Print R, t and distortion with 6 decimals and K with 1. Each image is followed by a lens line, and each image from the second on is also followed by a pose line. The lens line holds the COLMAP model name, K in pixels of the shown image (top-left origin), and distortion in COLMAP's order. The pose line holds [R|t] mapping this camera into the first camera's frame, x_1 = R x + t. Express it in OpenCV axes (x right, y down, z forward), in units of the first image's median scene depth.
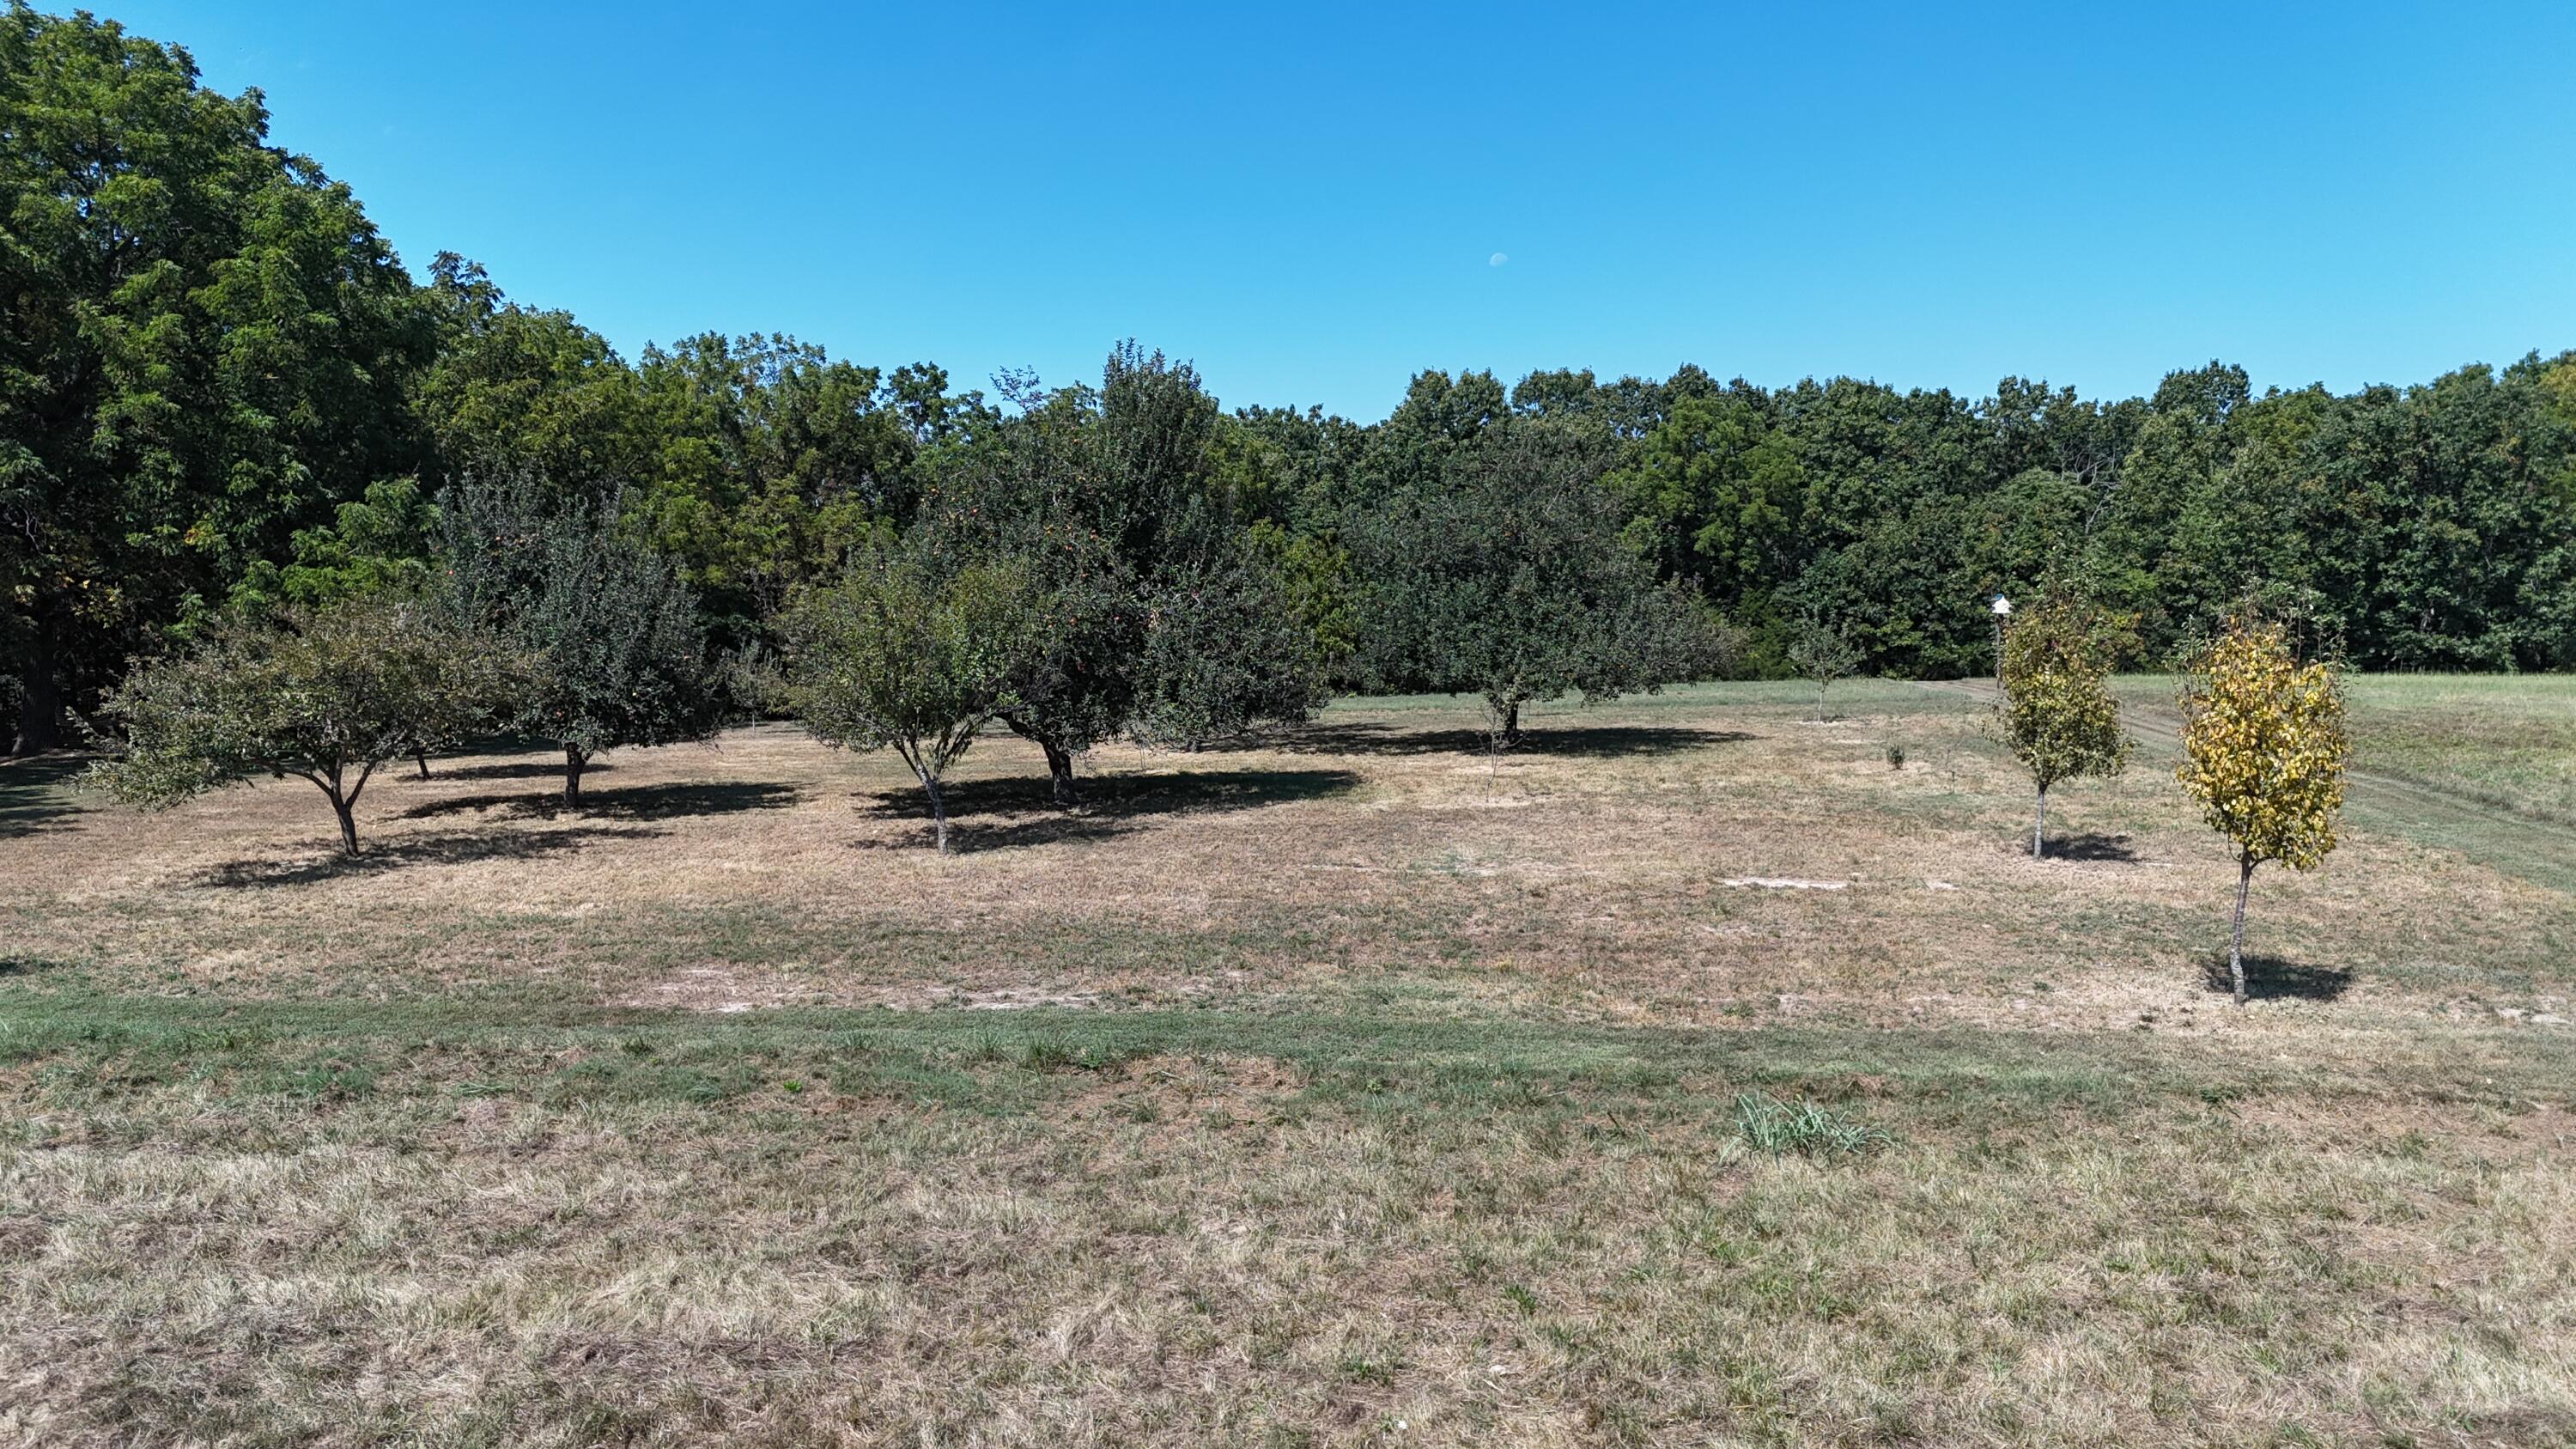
lens RADIAL K [[1882.1, 0, 1292.8], [0, 1882.1, 714.7], [0, 0, 1]] dist [0.069557, -0.066988]
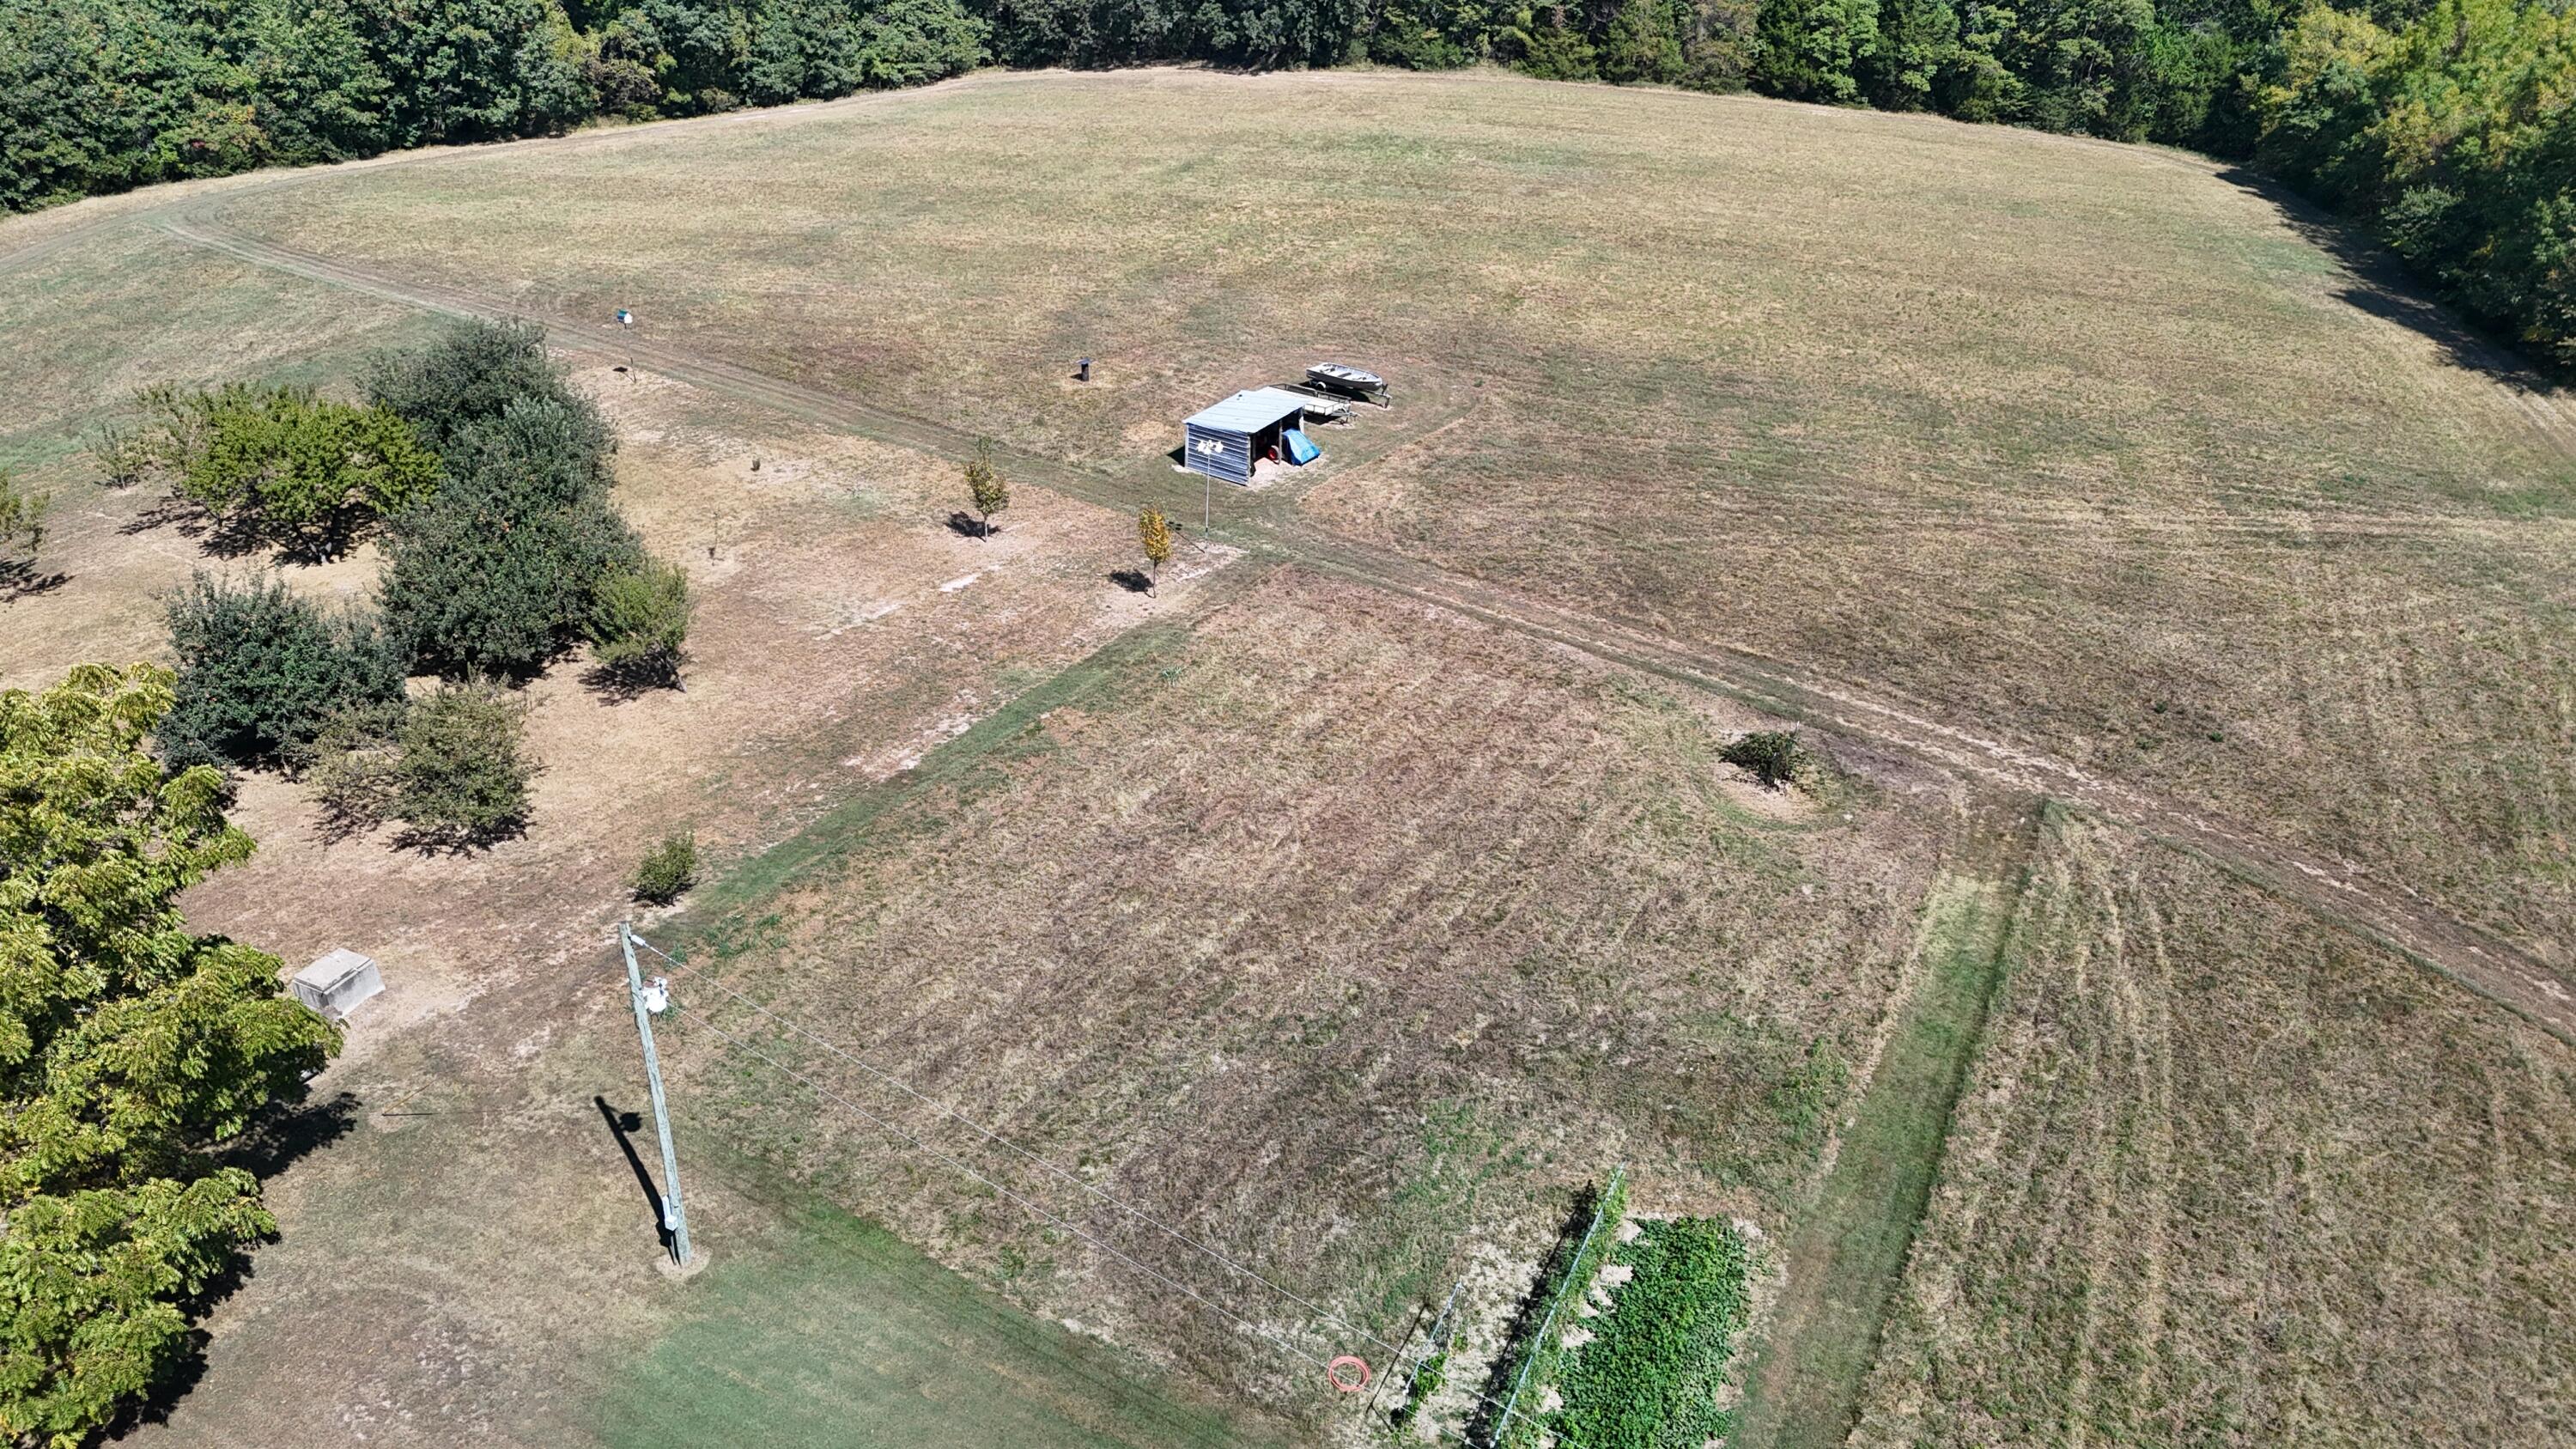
lens RADIAL K [[1882.1, 0, 1287.1], [0, 1882.1, 705.9], [0, 0, 1]] dist [0.069557, -0.066988]
pose [[0.424080, -0.405113, 0.809963, -0.410852], [0.037253, 0.901416, 0.431349, -0.208696], [-0.904858, -0.152753, 0.397364, -0.134157]]
